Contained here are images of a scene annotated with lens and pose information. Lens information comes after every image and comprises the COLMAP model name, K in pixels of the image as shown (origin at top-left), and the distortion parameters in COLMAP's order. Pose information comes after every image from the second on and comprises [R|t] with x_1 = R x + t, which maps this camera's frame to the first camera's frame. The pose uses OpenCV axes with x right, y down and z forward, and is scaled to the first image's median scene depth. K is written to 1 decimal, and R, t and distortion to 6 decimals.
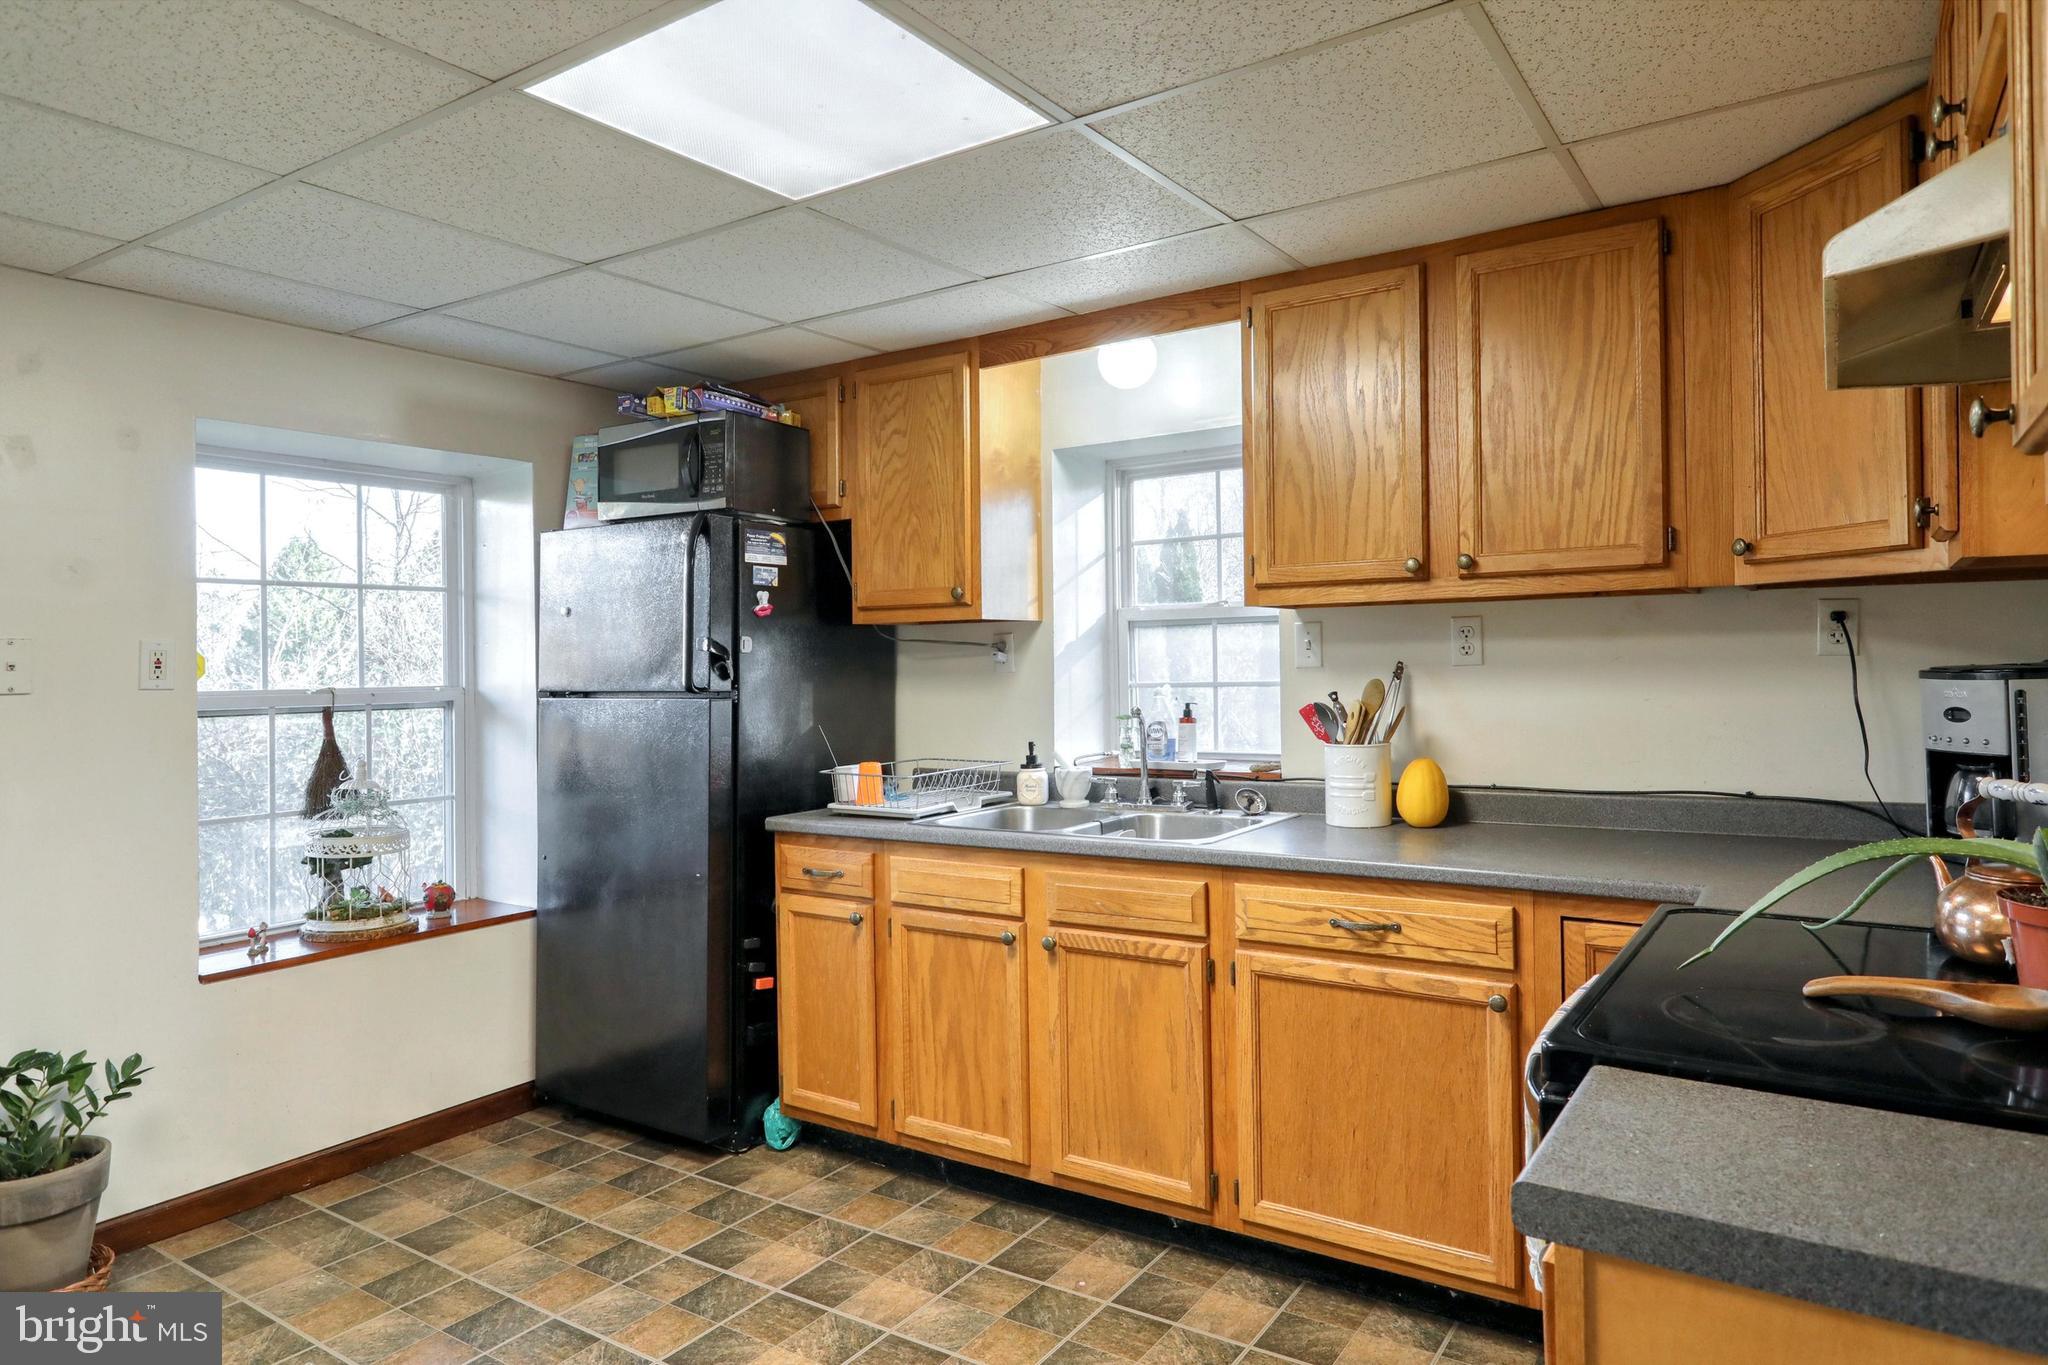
lens RADIAL K [[1258.7, 0, 1025.2], [0, 1258.7, 692.5], [0, 0, 1]] dist [-0.020269, 0.036934]
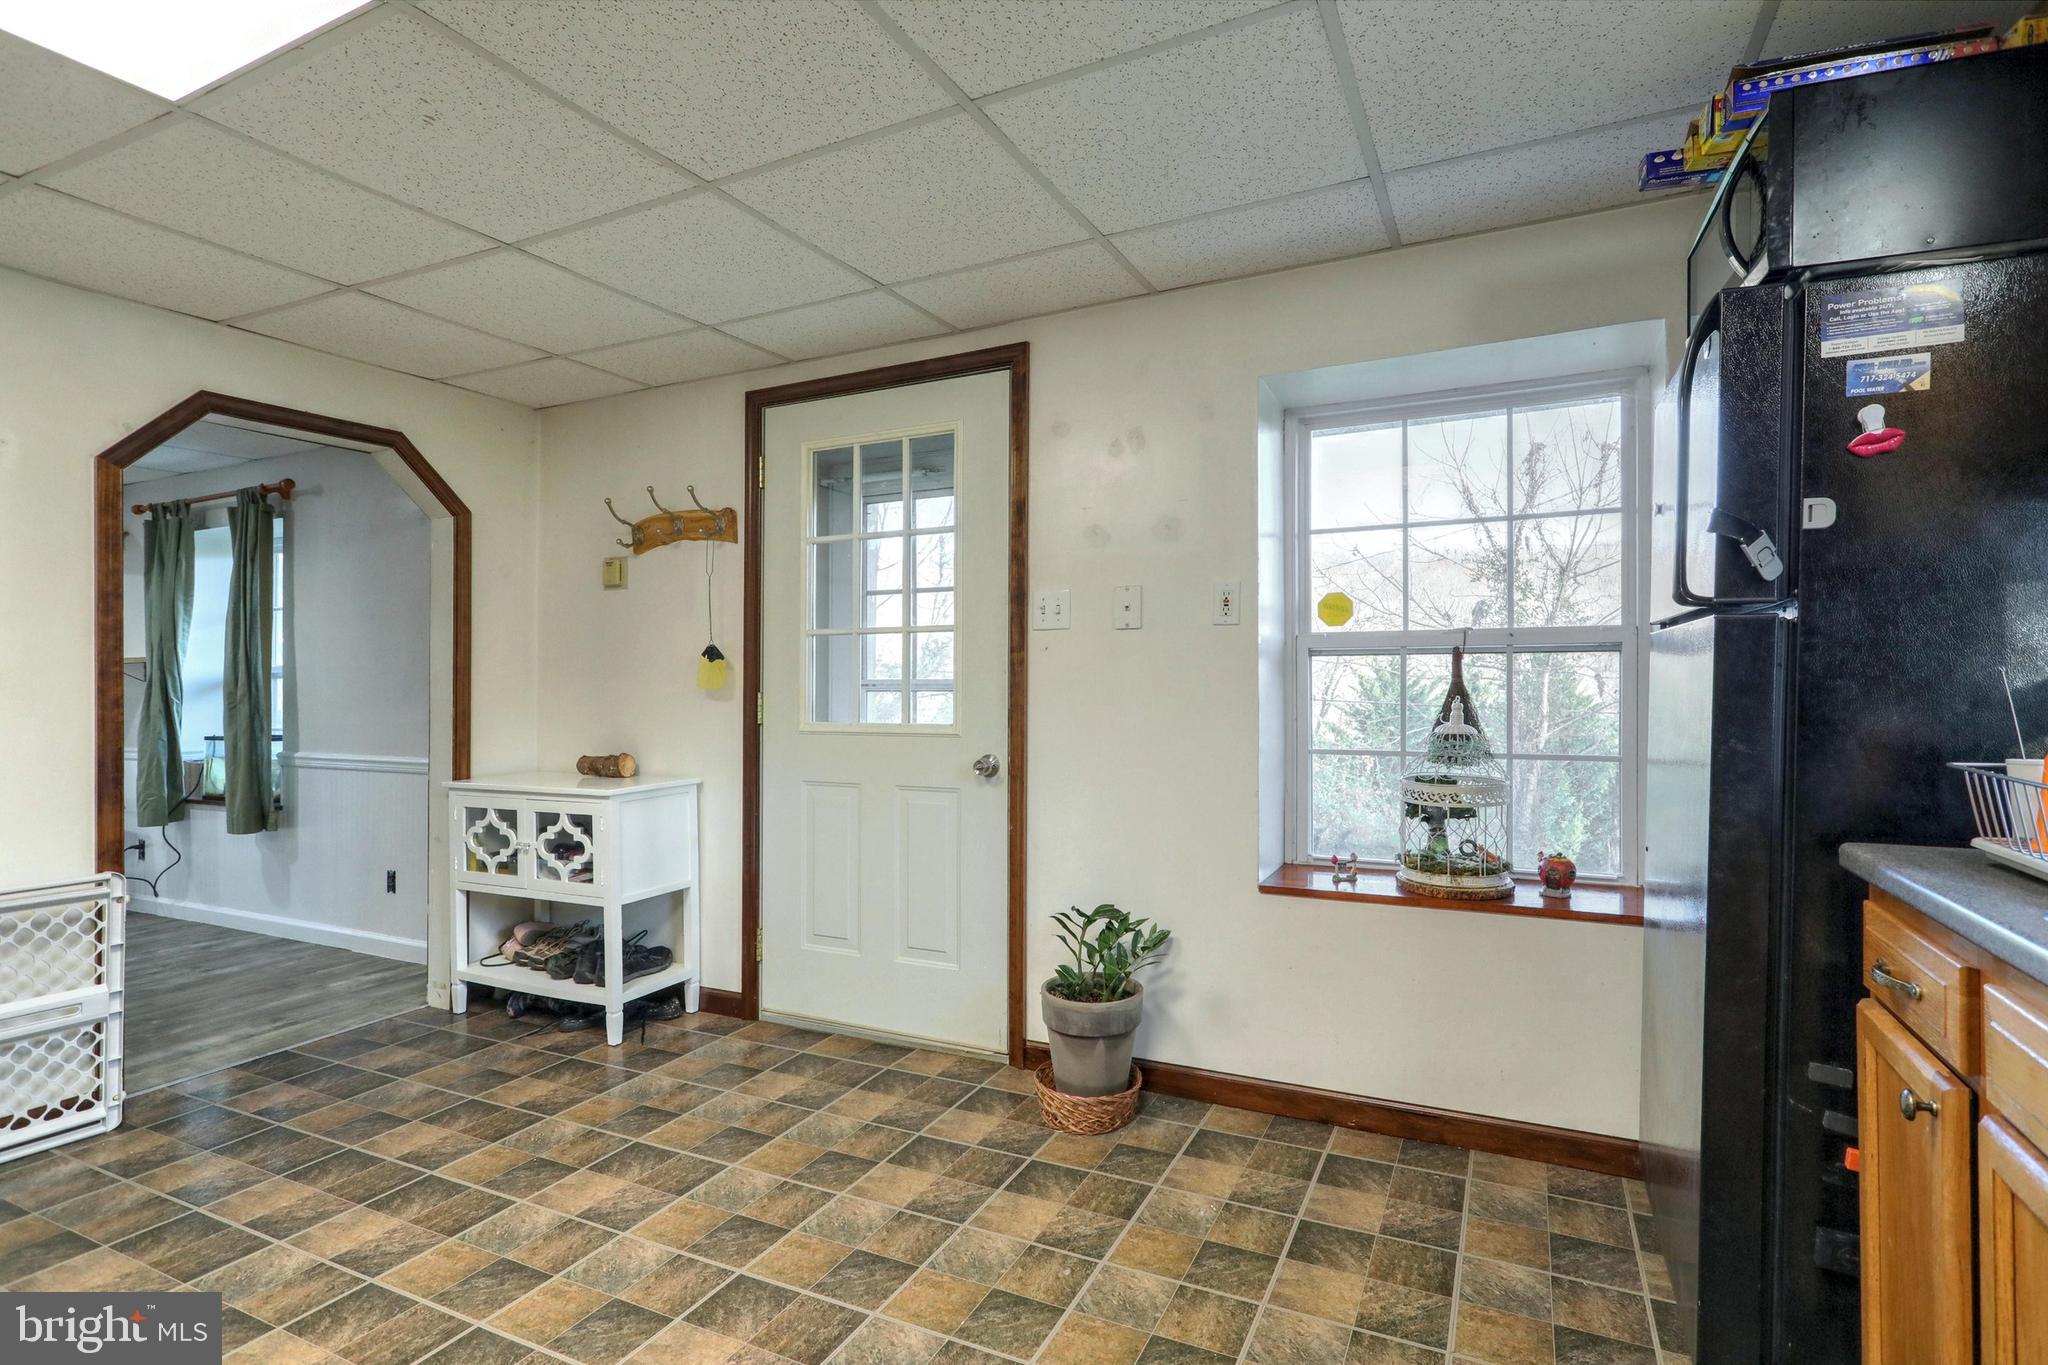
lens RADIAL K [[975.8, 0, 1067.4], [0, 975.8, 684.0], [0, 0, 1]] dist [0.005183, 0.000646]
pose [[0.153345, 0.020076, -0.987969, 0.158264], [-0.016413, 0.999707, 0.017767, 0.036144], [0.988036, 0.013491, 0.153630, 0.692264]]
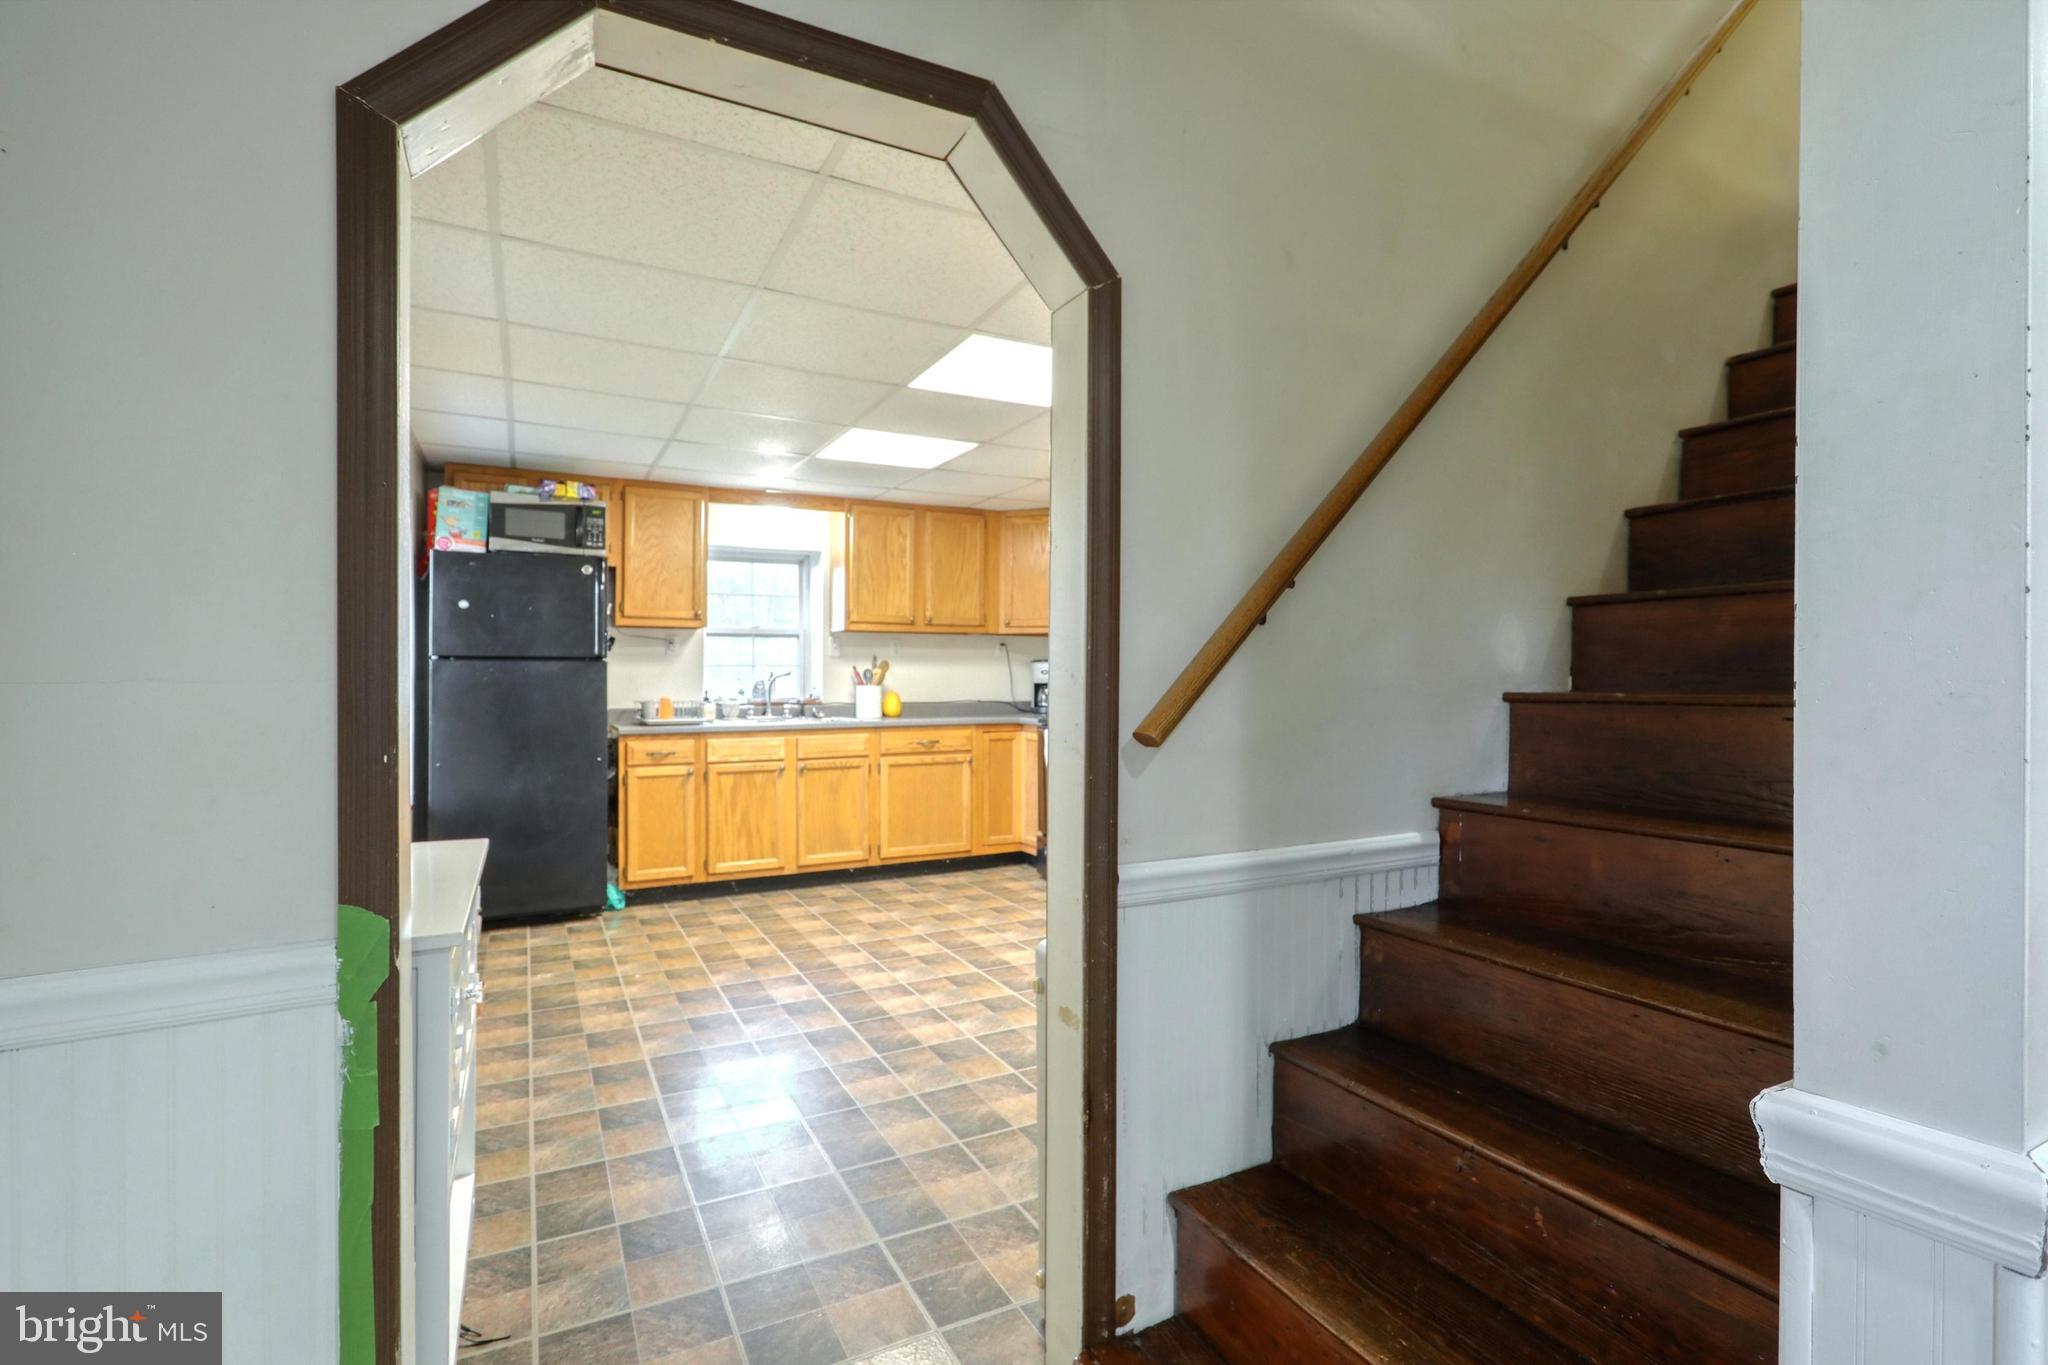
lens RADIAL K [[963.1, 0, 1028.1], [0, 963.1, 700.7], [0, 0, 1]] dist [0.025350, 0.000144]
pose [[0.482198, -0.001988, 0.876060, -1.275029], [0.011502, 0.999926, -0.004062, 0.080476], [-0.875987, 0.012035, 0.482185, -0.222202]]
